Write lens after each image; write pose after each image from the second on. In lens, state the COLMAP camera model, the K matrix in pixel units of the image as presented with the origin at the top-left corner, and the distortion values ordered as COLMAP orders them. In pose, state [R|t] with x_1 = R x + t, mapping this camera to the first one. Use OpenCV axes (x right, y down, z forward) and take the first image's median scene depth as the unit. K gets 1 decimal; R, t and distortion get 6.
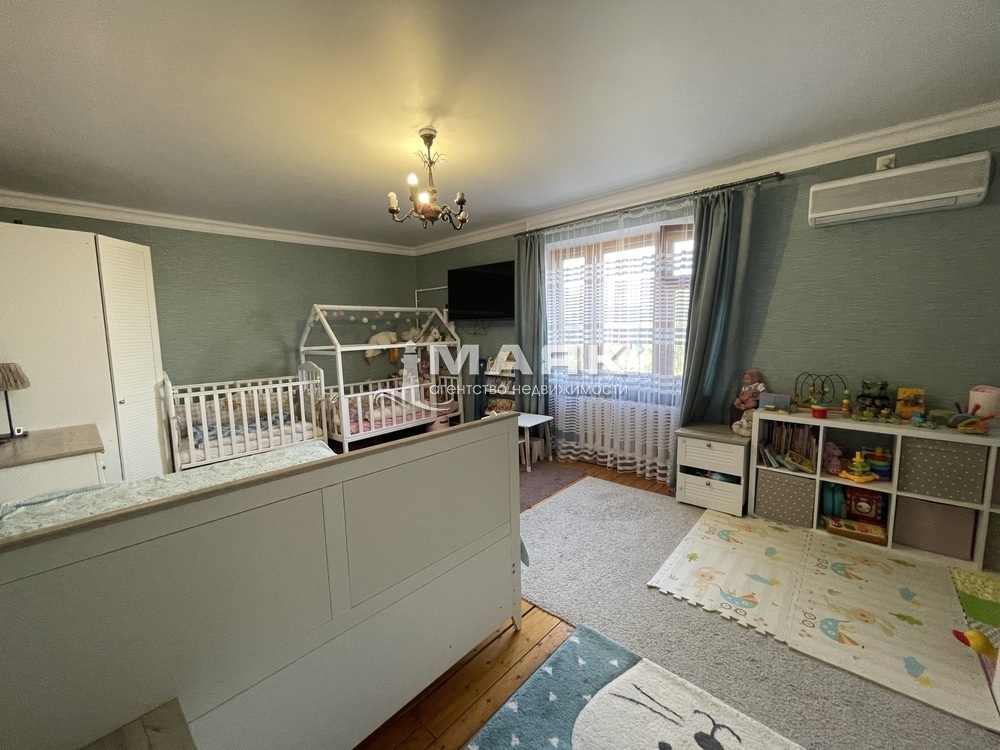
lens RADIAL K [[404.8, 0, 505.1], [0, 404.8, 372.9], [0, 0, 1]] dist [-0.003352, -0.000223]
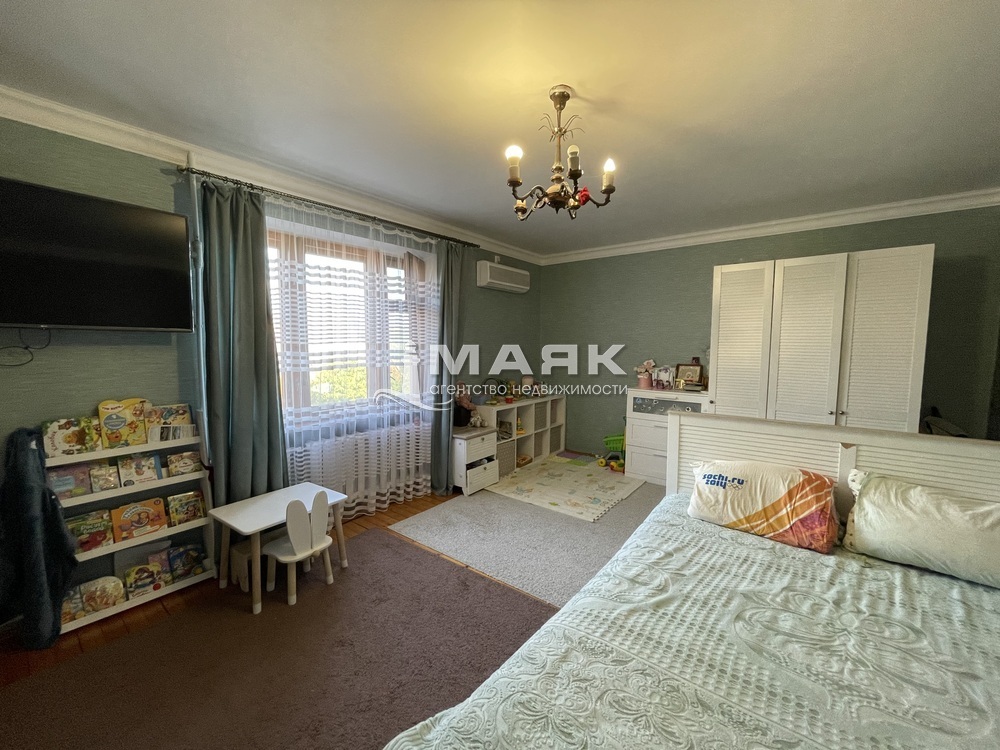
lens RADIAL K [[404.8, 0, 505.1], [0, 404.8, 372.9], [0, 0, 1]] dist [-0.003352, -0.000223]
pose [[-0.065636, -0.038581, 0.997098, -0.660994], [0.124603, 0.991114, 0.046551, -0.068867], [-0.990033, 0.127296, -0.060245, 0.833364]]
